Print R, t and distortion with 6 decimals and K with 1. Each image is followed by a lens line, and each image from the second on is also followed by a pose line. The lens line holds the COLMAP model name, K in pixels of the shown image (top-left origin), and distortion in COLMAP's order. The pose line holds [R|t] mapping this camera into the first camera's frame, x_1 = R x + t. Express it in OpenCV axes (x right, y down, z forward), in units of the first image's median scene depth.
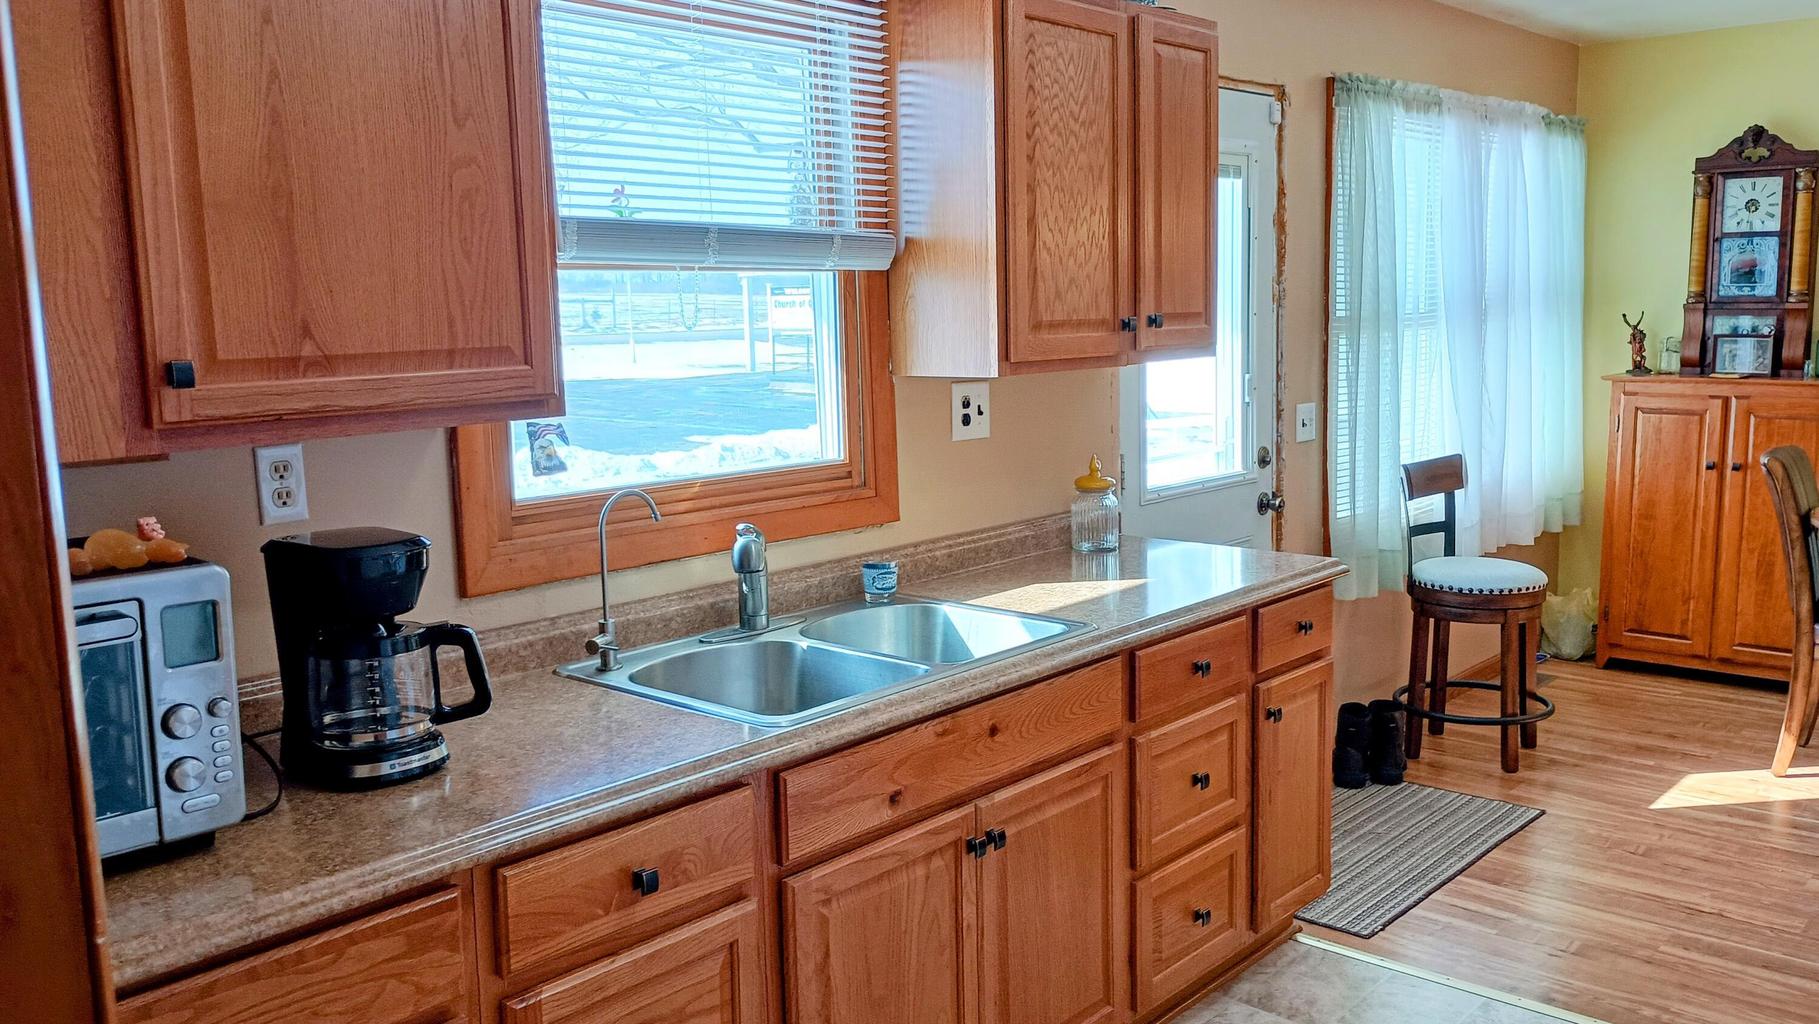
lens RADIAL K [[1508.3, 0, 914.5], [0, 1508.3, 497.9], [0, 0, 1]] dist [0.032599, -0.004056]
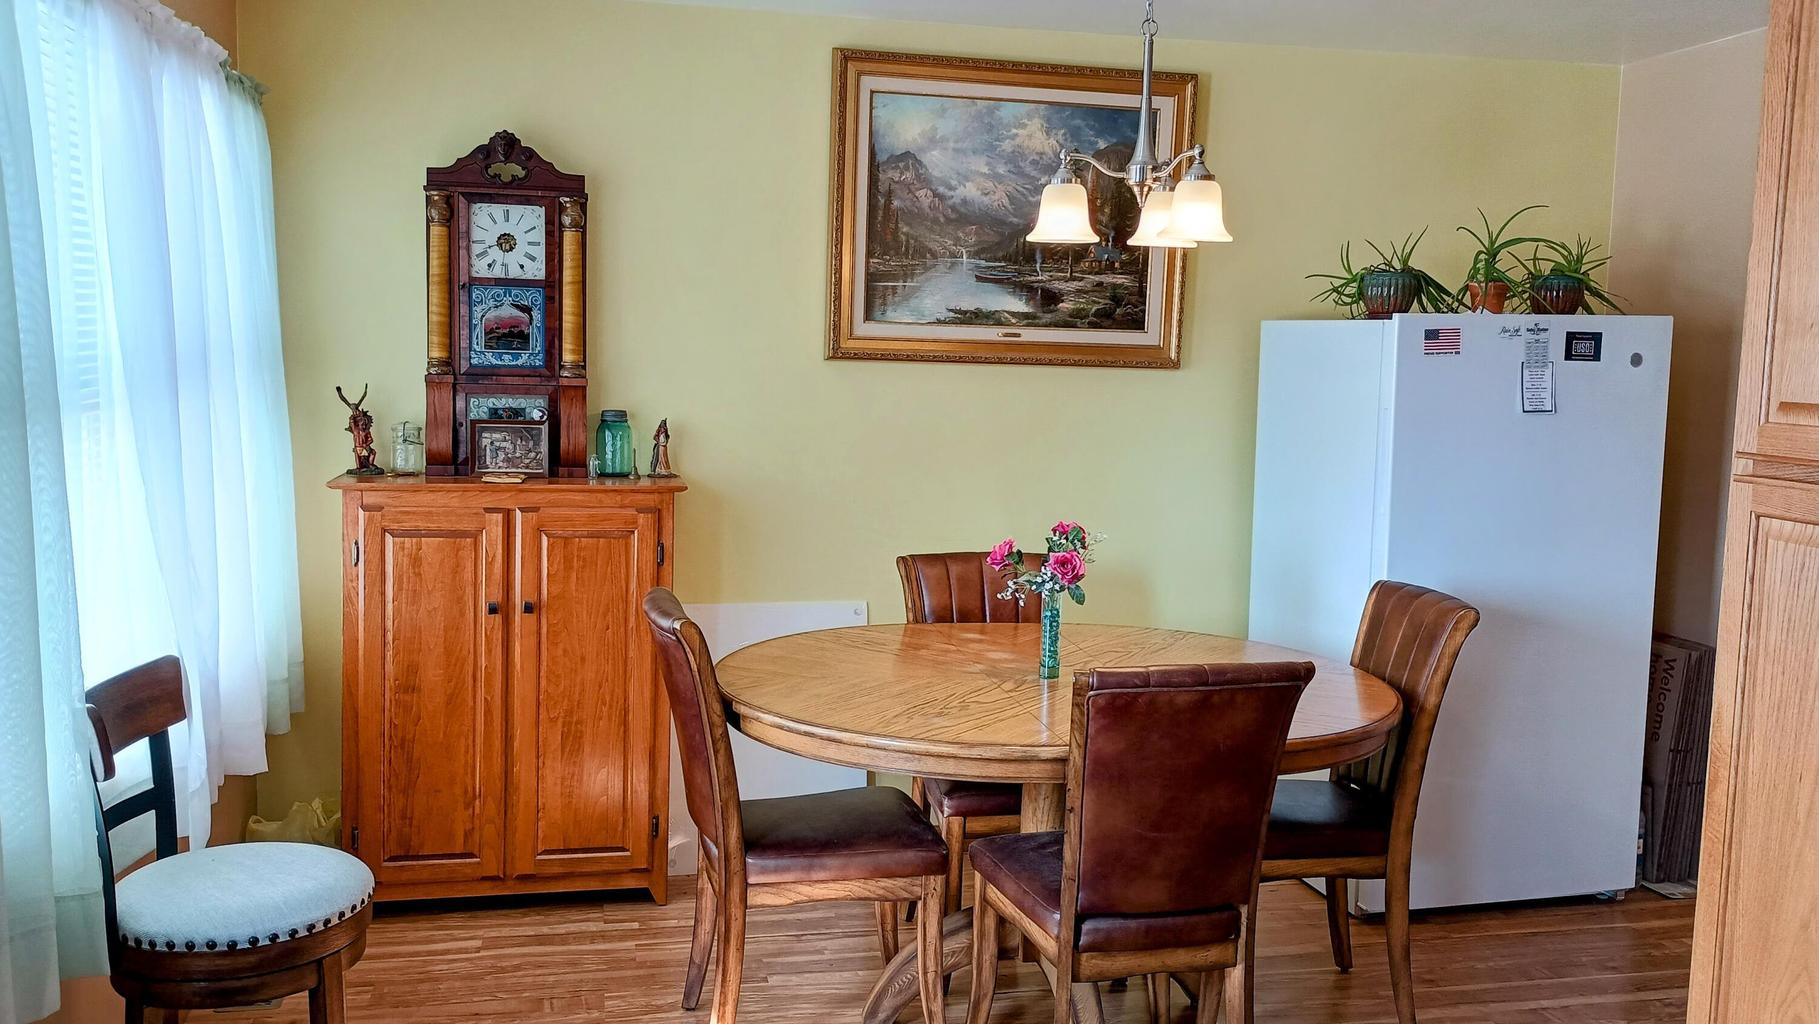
lens RADIAL K [[1508.3, 0, 914.5], [0, 1508.3, 497.9], [0, 0, 1]] dist [0.032599, -0.004056]
pose [[0.589500, -0.051781, 0.806107, 0.078217], [0.075886, 0.997080, 0.008554, -0.062204], [-0.804196, 0.056130, 0.591708, 0.424925]]
